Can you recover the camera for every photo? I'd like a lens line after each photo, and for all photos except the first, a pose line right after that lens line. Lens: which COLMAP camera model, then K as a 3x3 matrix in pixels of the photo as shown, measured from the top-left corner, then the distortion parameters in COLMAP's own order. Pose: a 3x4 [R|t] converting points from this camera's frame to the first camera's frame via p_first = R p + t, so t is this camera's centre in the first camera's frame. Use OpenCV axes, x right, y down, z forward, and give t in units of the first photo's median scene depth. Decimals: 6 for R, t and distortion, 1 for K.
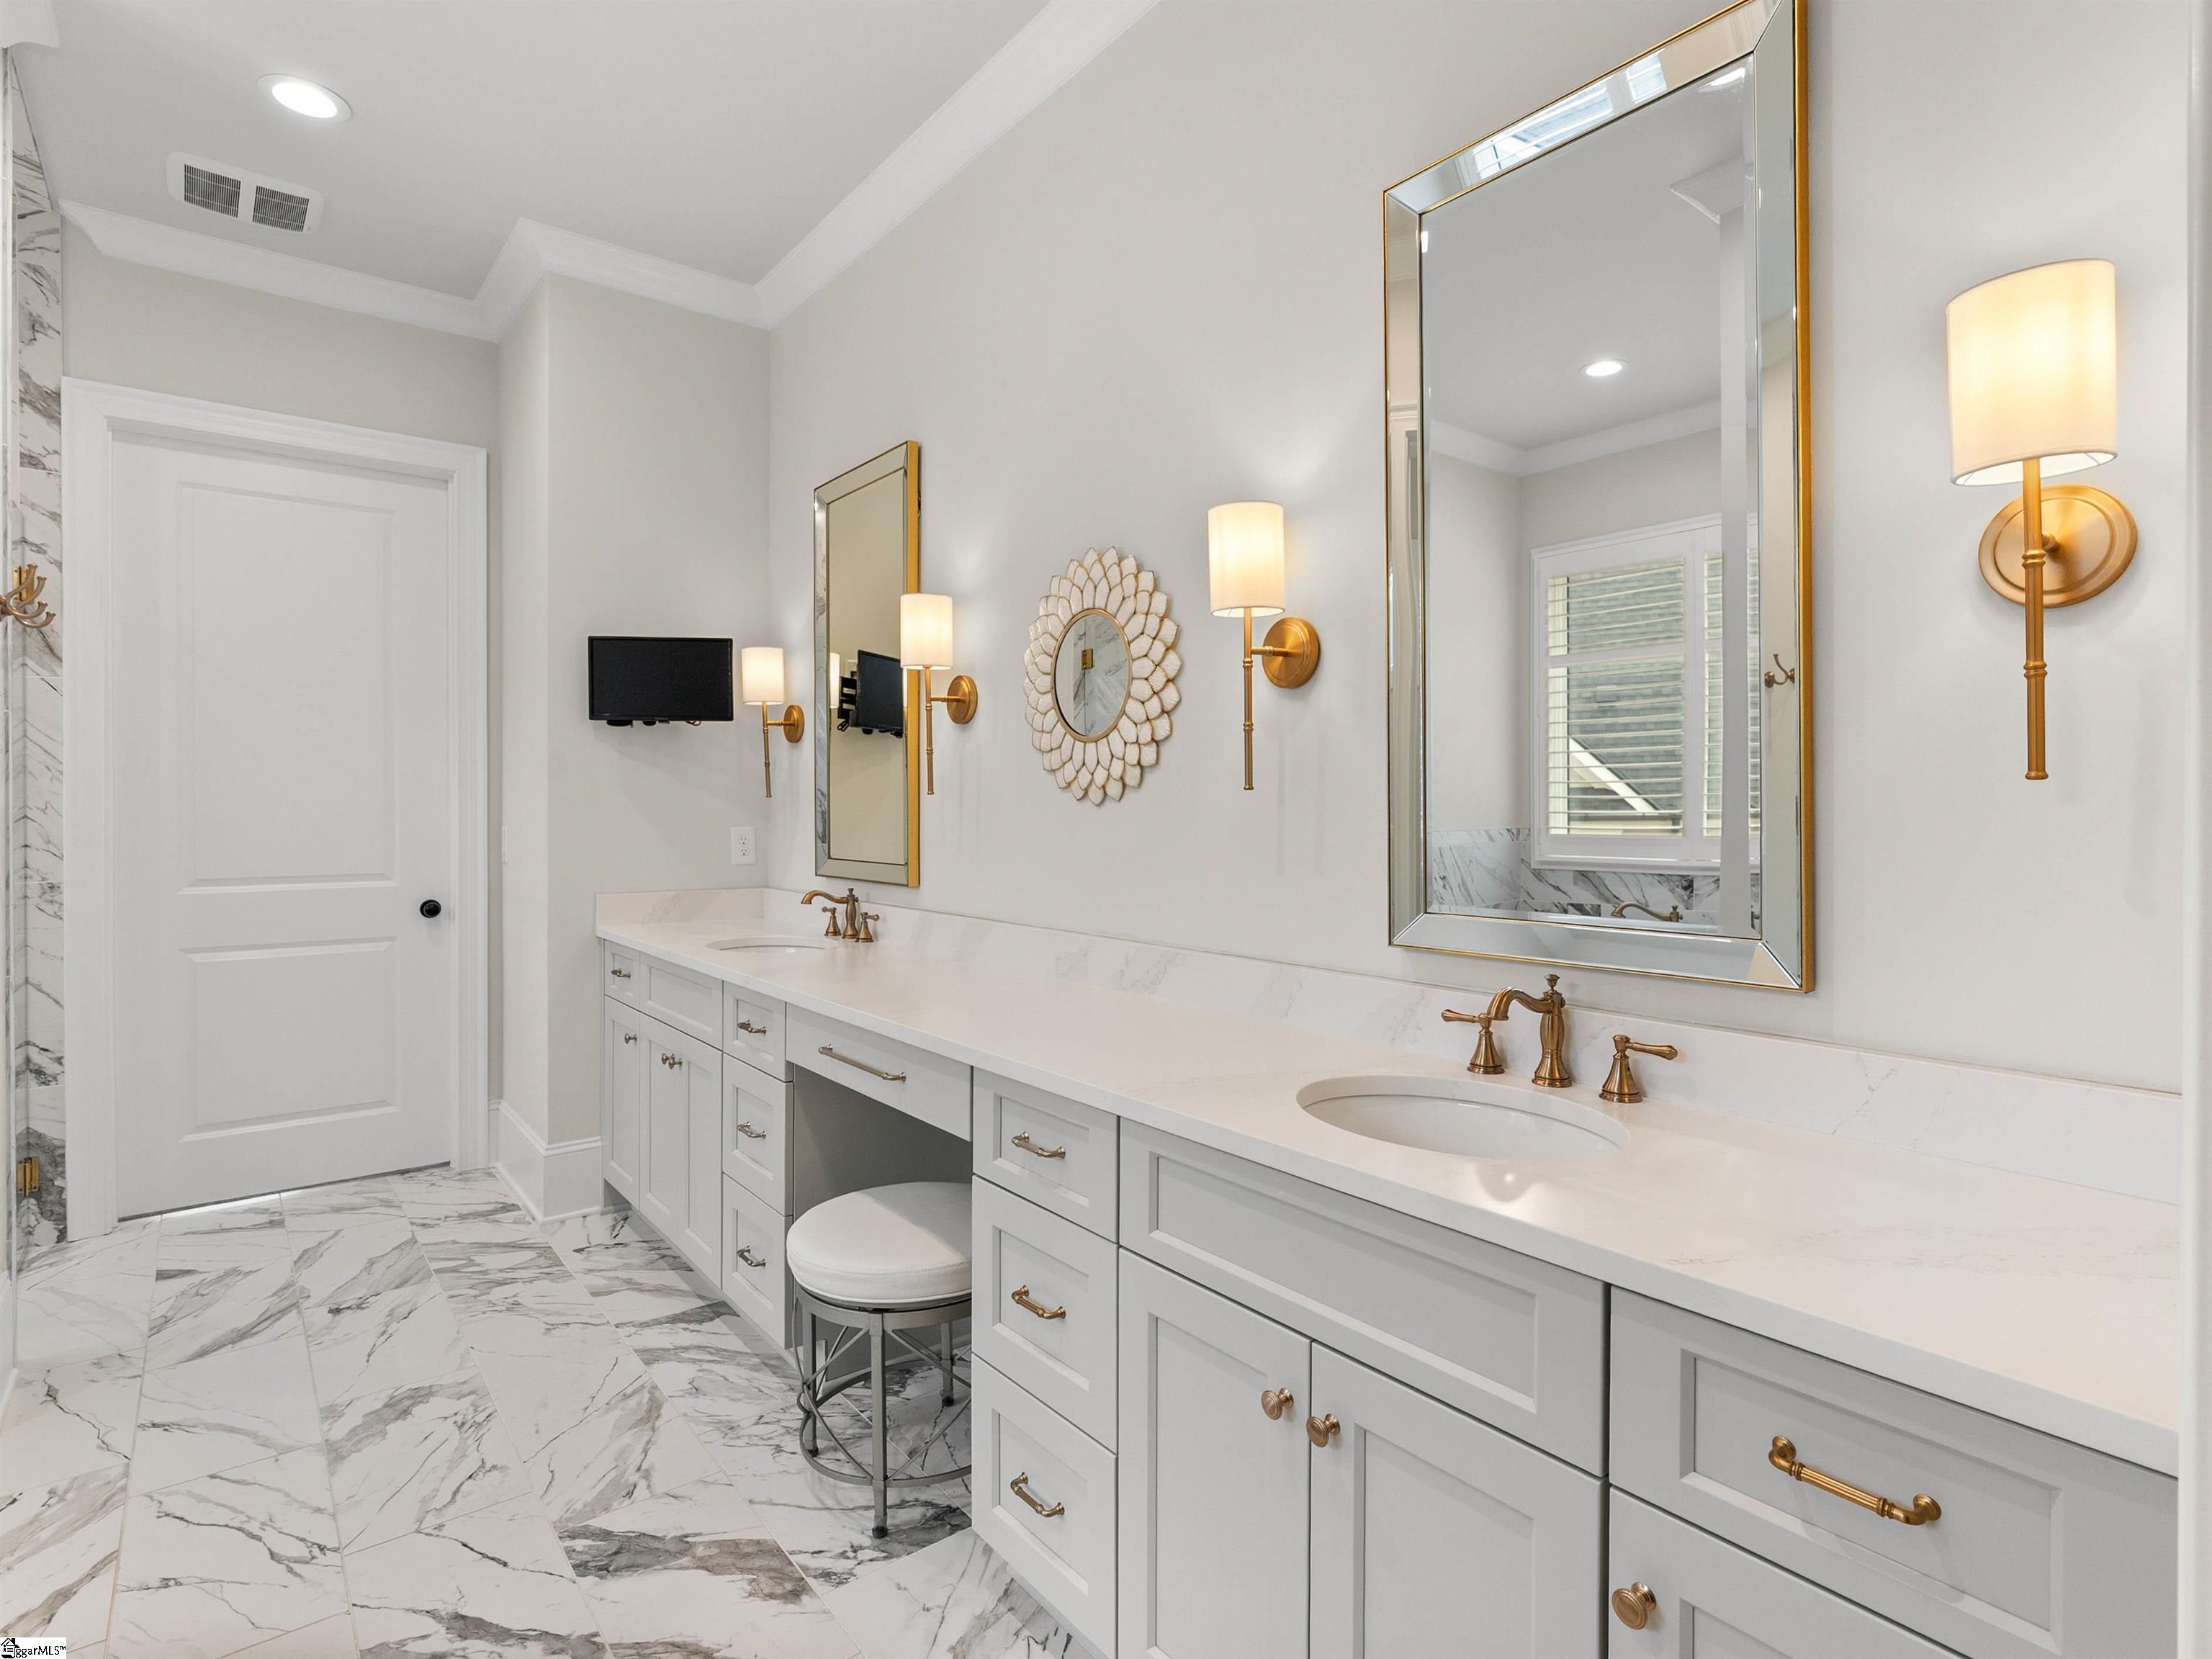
lens RADIAL K [[1116.5, 0, 1105.5], [0, 1116.5, 818.4], [0, 0, 1]] dist [-0.004462, 0.001432]
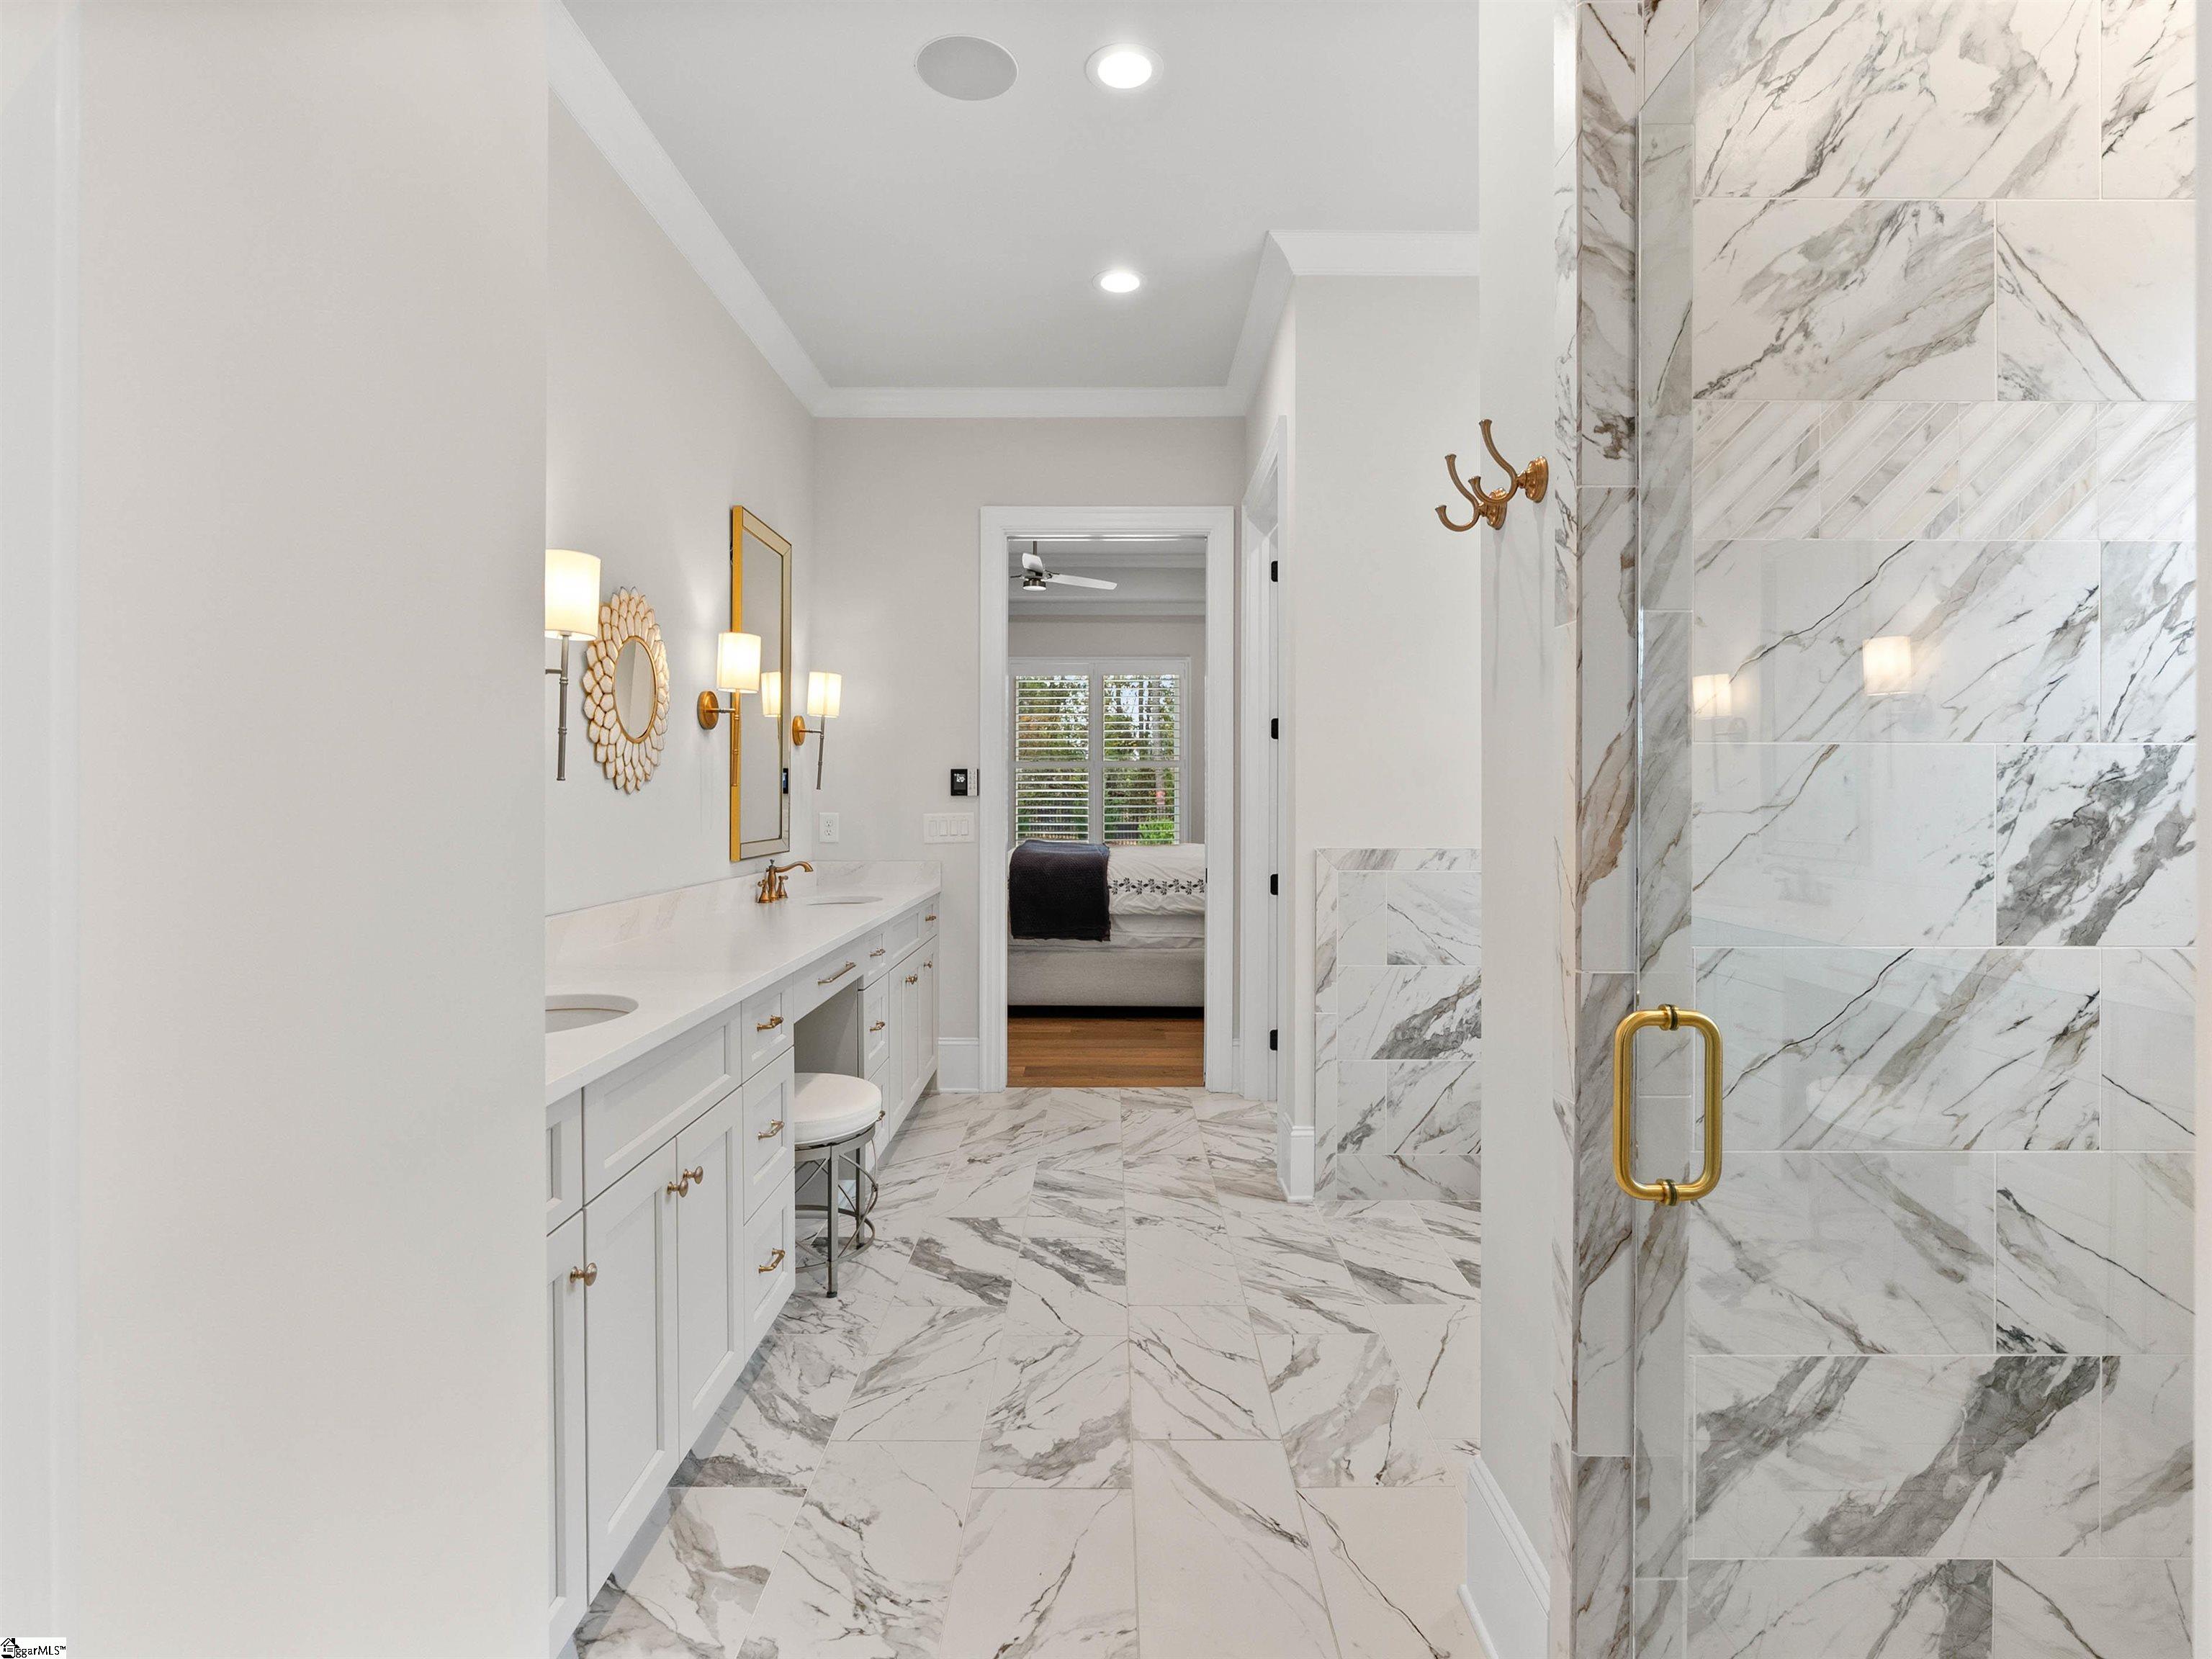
lens RADIAL K [[1116.5, 0, 1110.5], [0, 1116.5, 813.5], [0, 0, 1]] dist [-0.004462, 0.001432]
pose [[-0.781983, -0.010620, 0.623209, -1.278651], [0.002198, 0.999802, 0.019795, -0.013521], [-0.623296, 0.016849, -0.781805, 1.749075]]
